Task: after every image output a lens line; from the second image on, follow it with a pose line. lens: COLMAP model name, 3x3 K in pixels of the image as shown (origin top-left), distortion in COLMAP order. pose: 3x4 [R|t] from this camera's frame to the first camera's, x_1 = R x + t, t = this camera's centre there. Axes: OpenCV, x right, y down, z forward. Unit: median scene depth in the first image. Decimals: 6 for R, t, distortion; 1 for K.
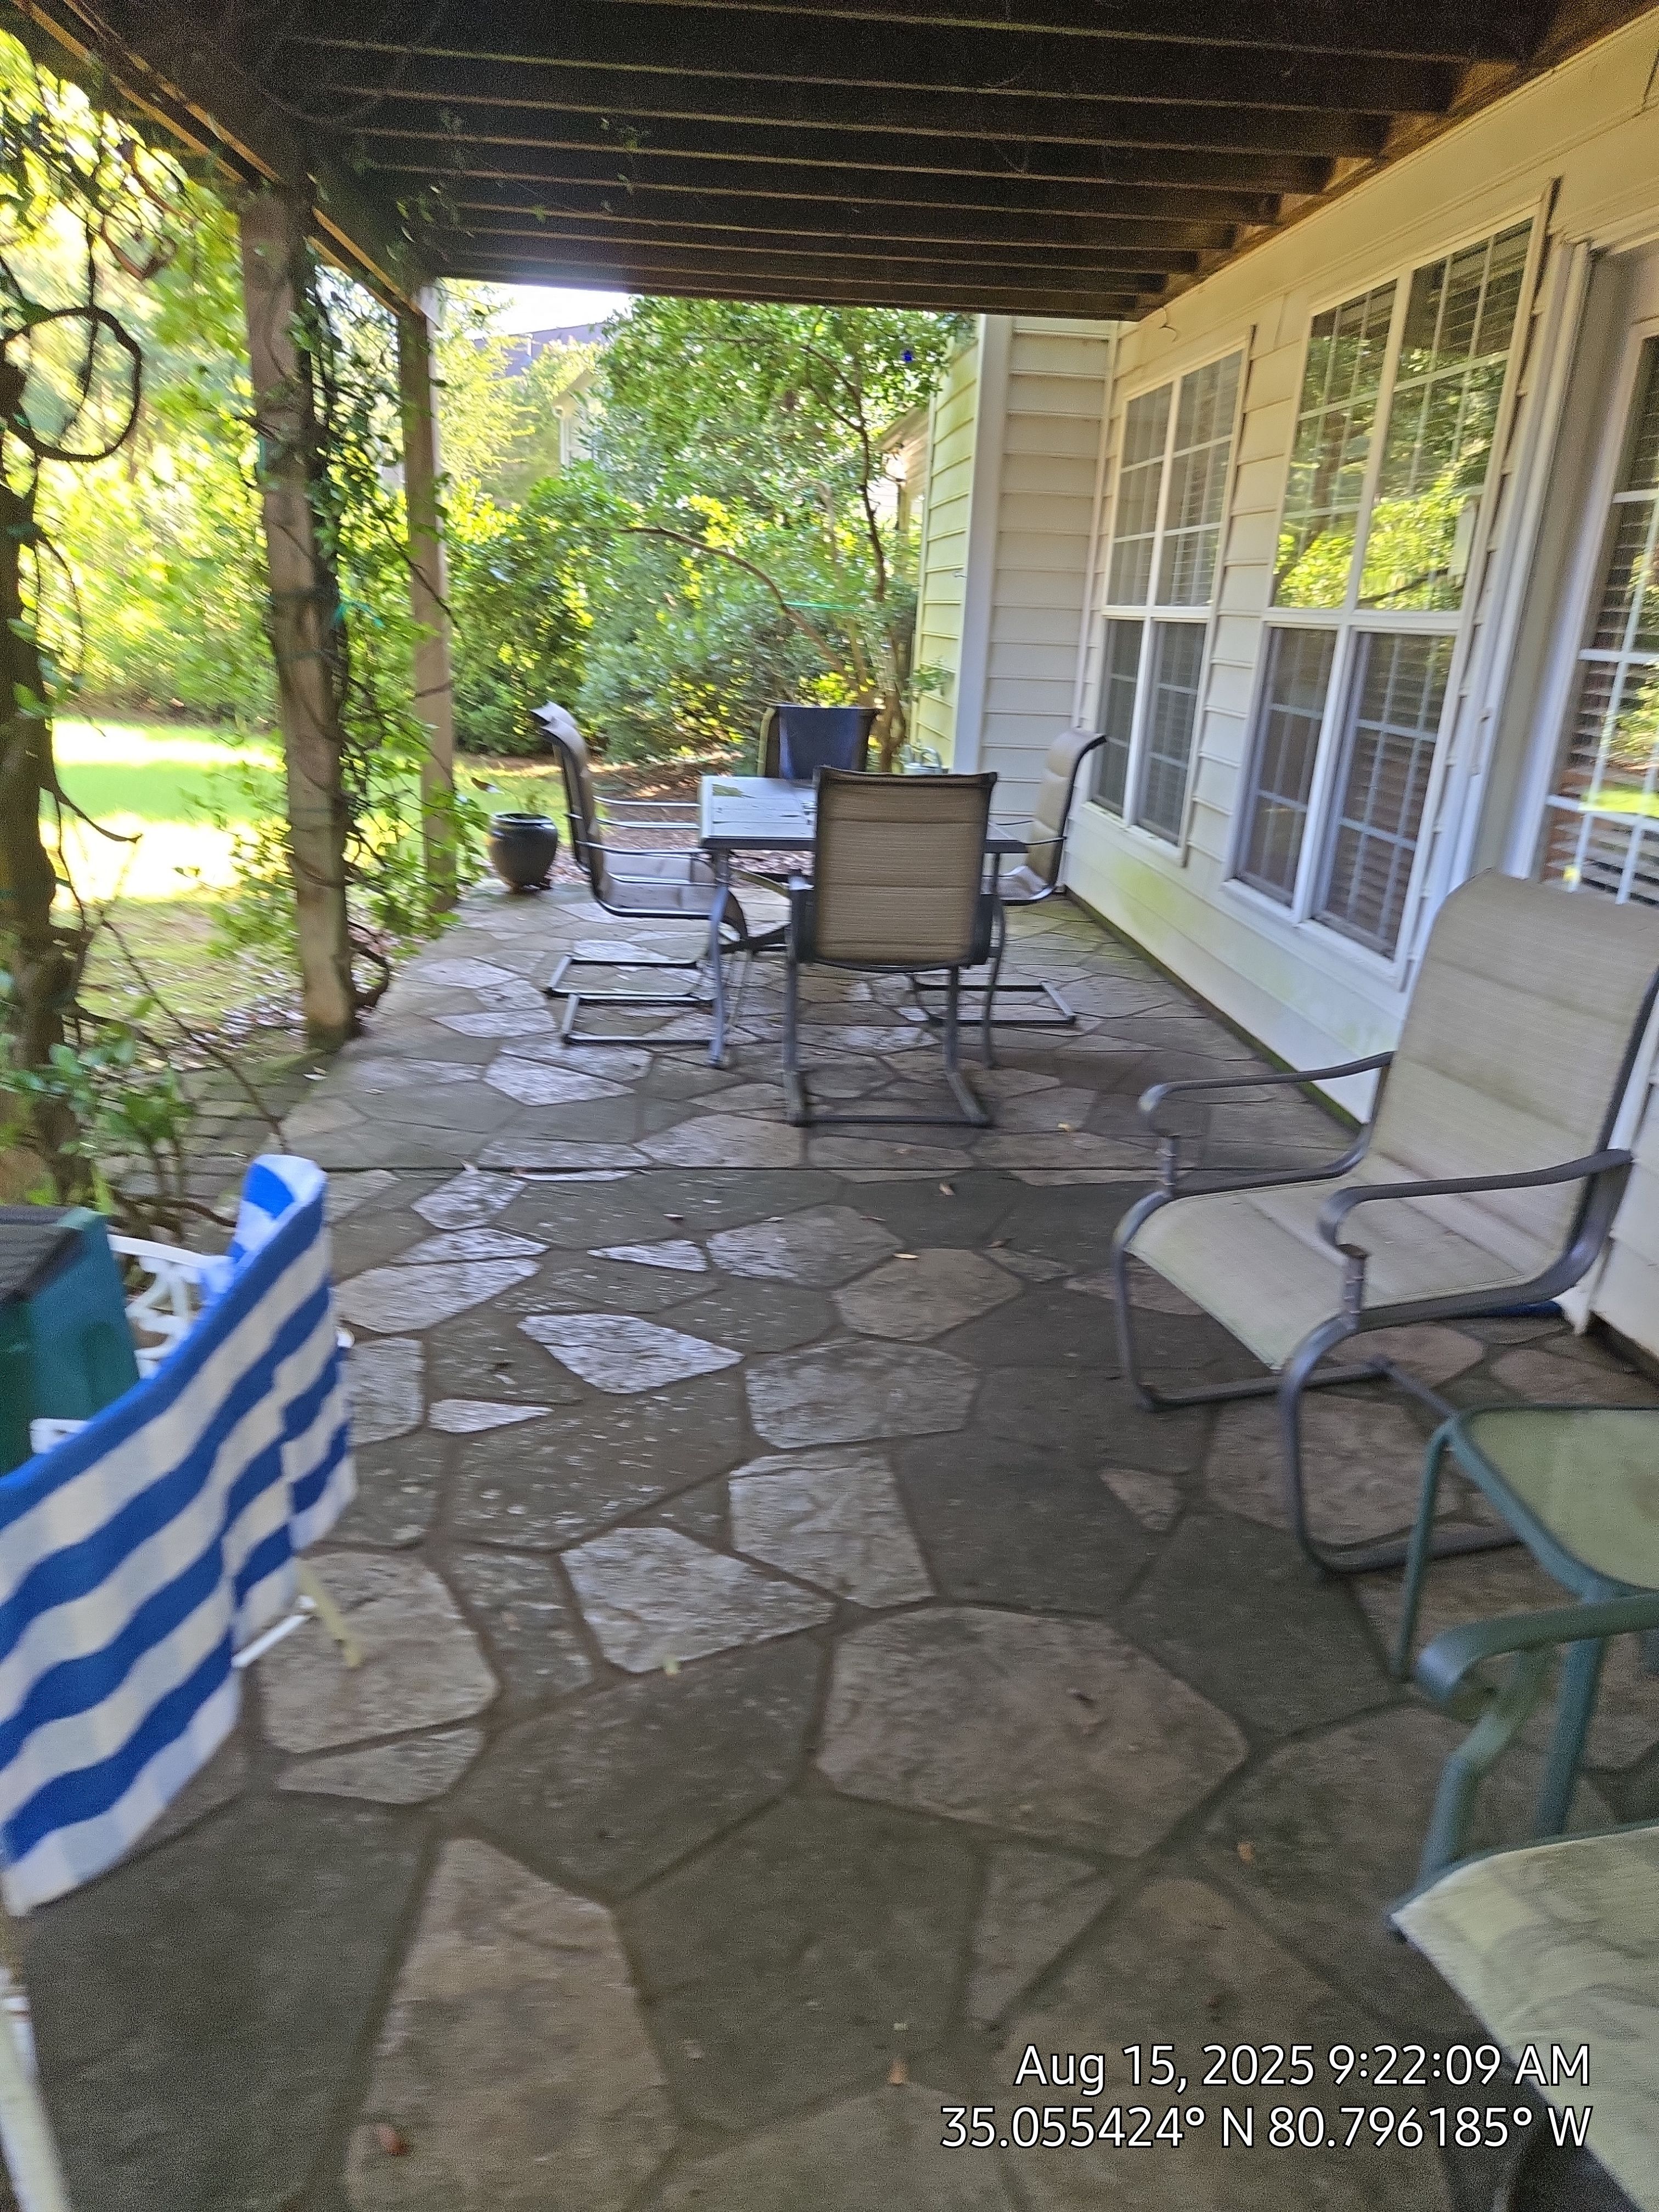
lens RADIAL K [[1491.7, 0, 823.7], [0, 1491.7, 1112.2], [0, 0, 1]] dist [0.060277, -0.055785]
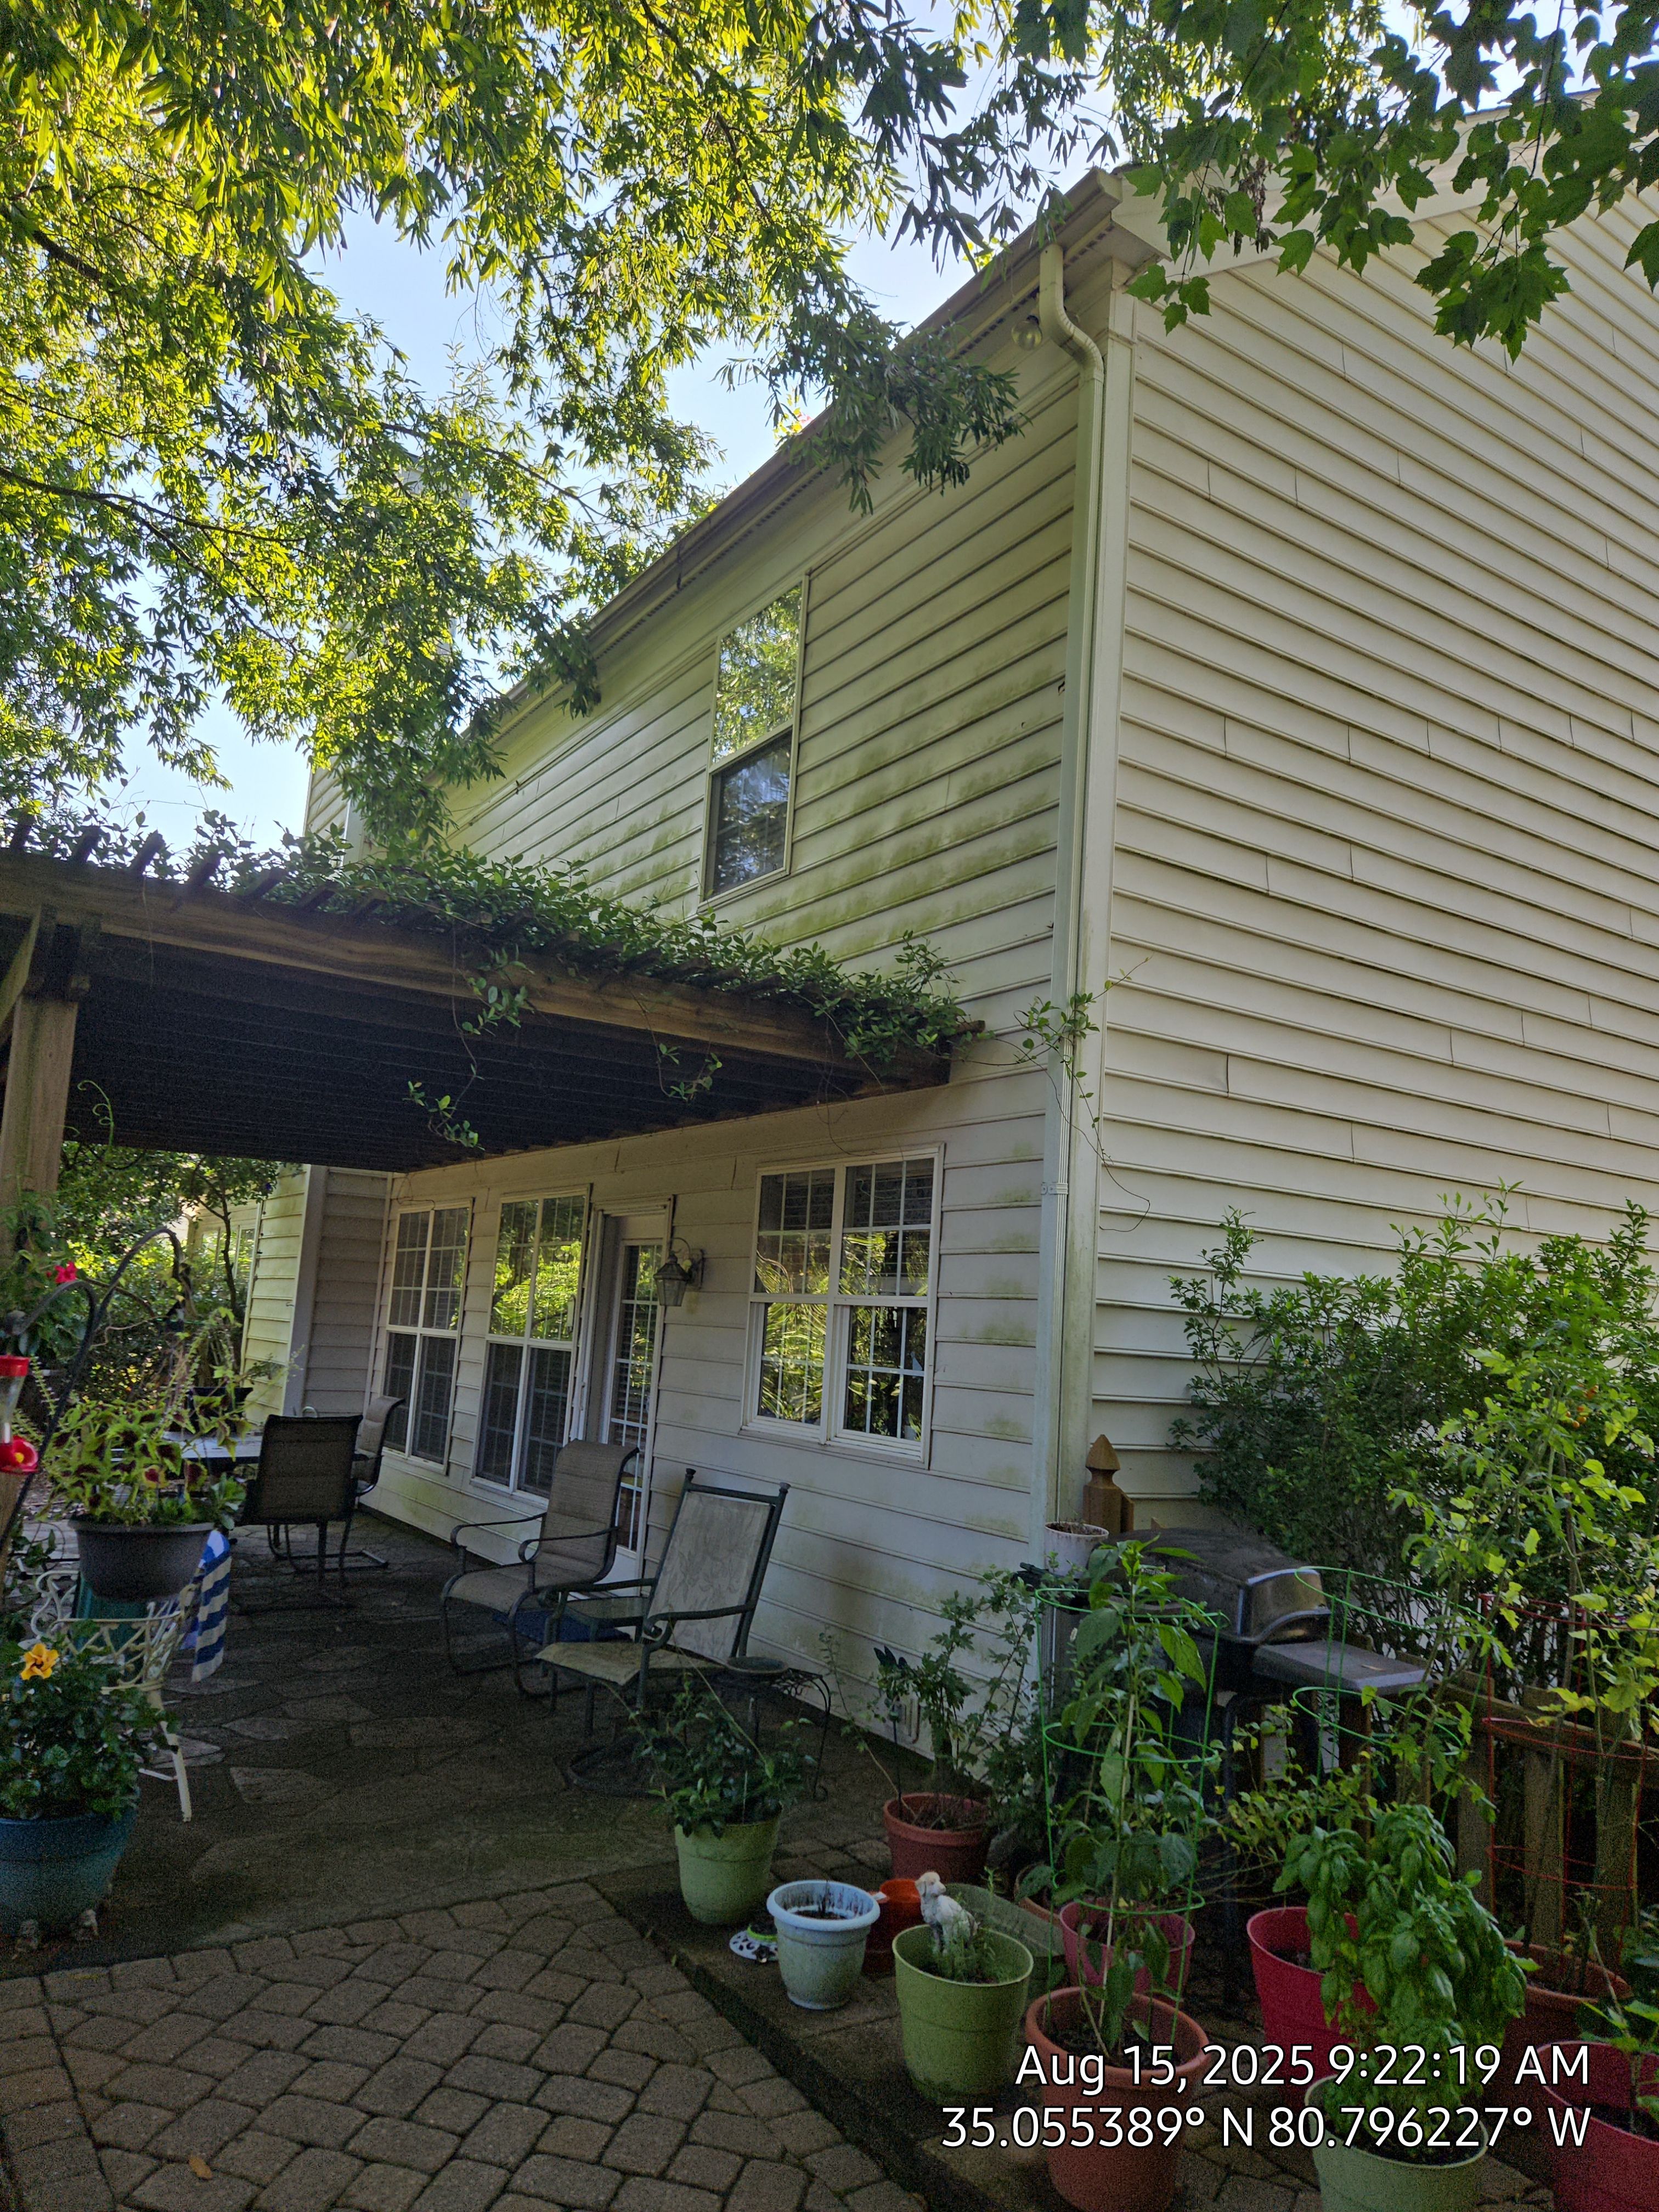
lens RADIAL K [[1491.7, 0, 823.7], [0, 1491.7, 1112.2], [0, 0, 1]] dist [0.060277, -0.055785]
pose [[0.878379, 0.080376, 0.471158, -0.250853], [0.131686, 0.906910, -0.400215, 0.229639], [-0.459466, 0.413586, 0.786027, -0.810853]]
